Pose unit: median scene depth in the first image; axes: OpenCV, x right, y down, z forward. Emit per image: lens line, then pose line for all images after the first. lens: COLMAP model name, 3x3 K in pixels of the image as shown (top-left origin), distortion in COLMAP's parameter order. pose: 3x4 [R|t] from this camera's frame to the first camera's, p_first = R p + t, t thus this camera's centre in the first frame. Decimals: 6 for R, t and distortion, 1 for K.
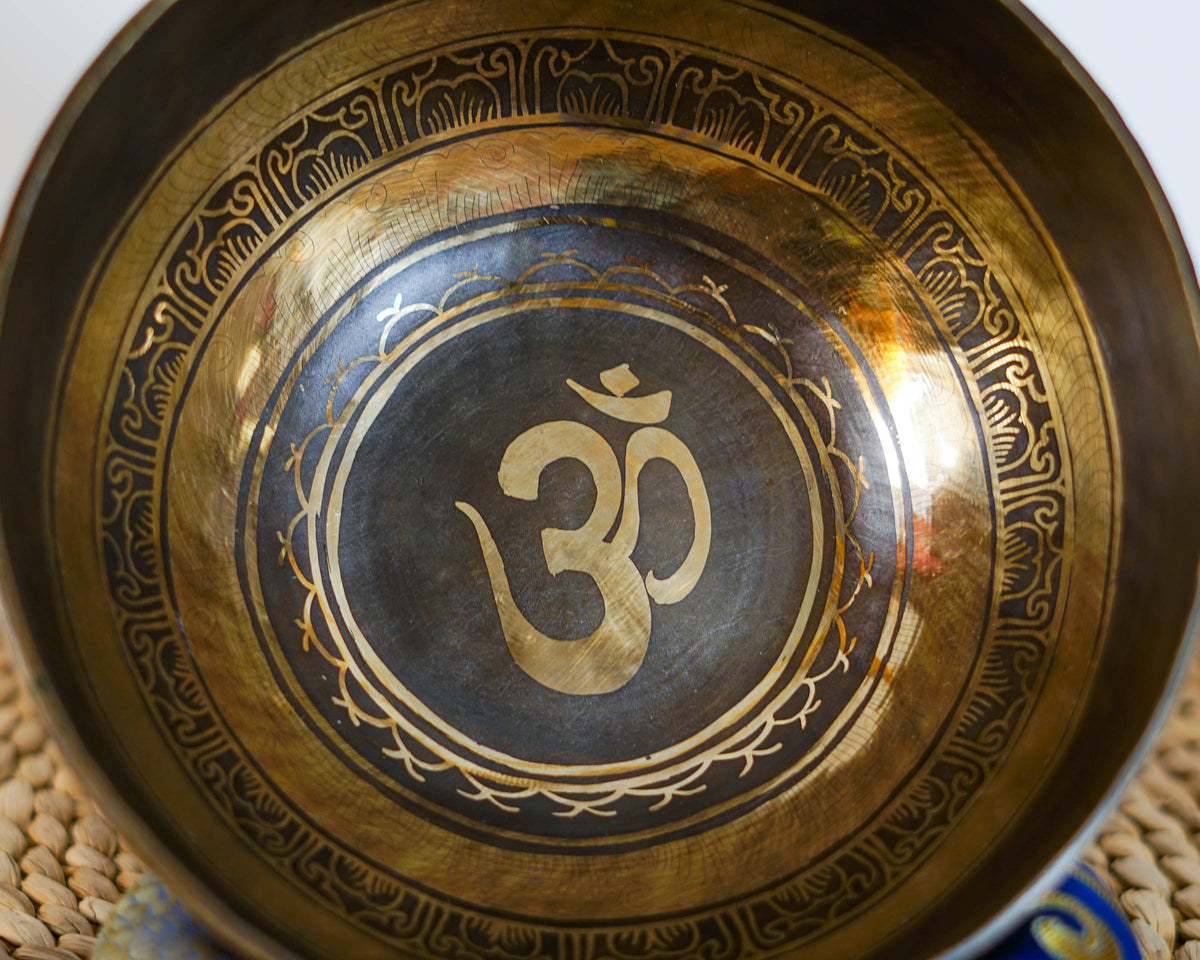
lens RADIAL K [[4330.2, 0, 600.0], [0, 4330.2, 480.0], [0, 0, 1]] dist [-0.179514, -0.005990]
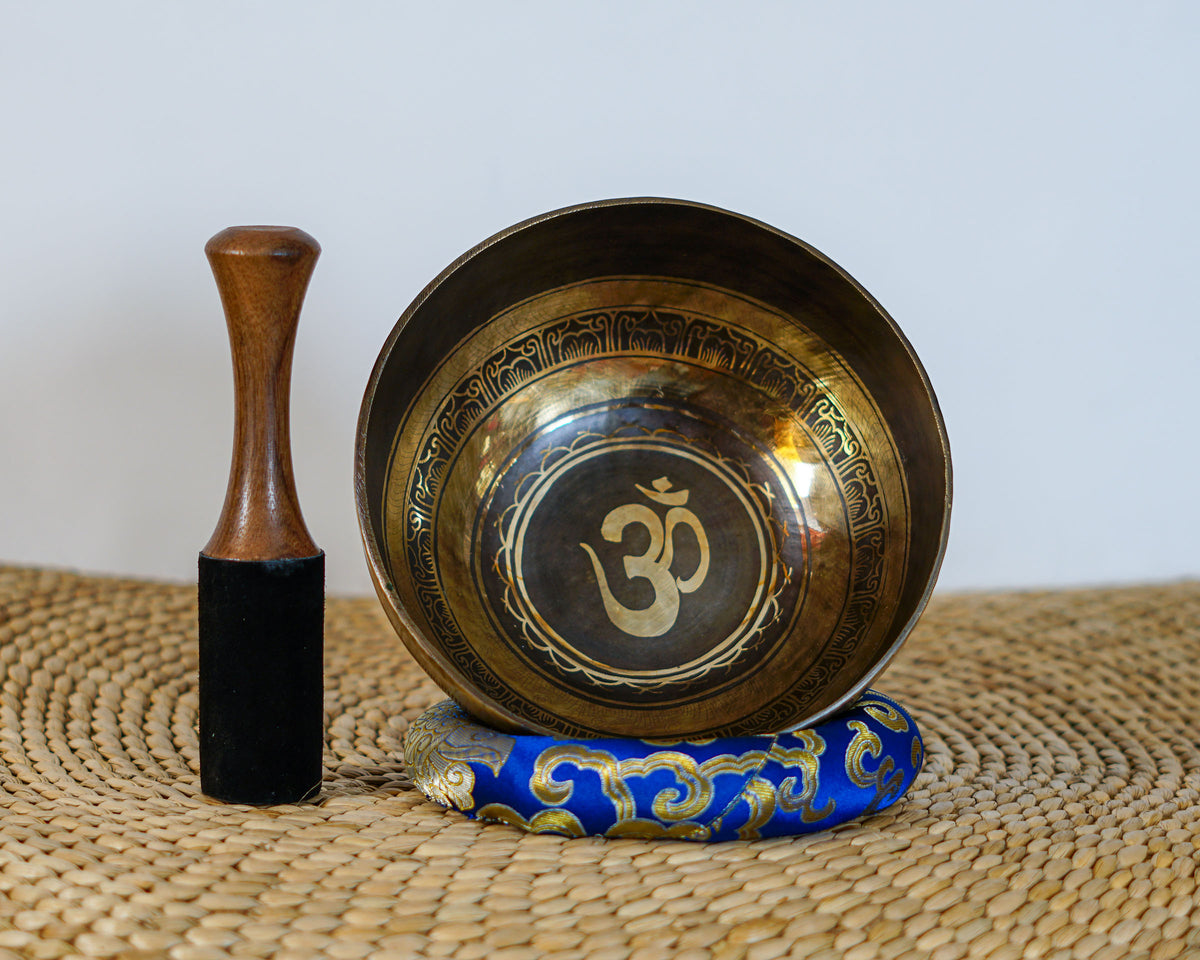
lens RADIAL K [[4330.2, 0, 600.0], [0, 4330.2, 480.0], [0, 0, 1]] dist [-0.179514, -0.005990]
pose [[0.999919, -0.009097, -0.008878, -0.006444], [0.007600, 0.987712, -0.156100, 0.289576], [0.010189, 0.156020, 0.987701, -0.974911]]
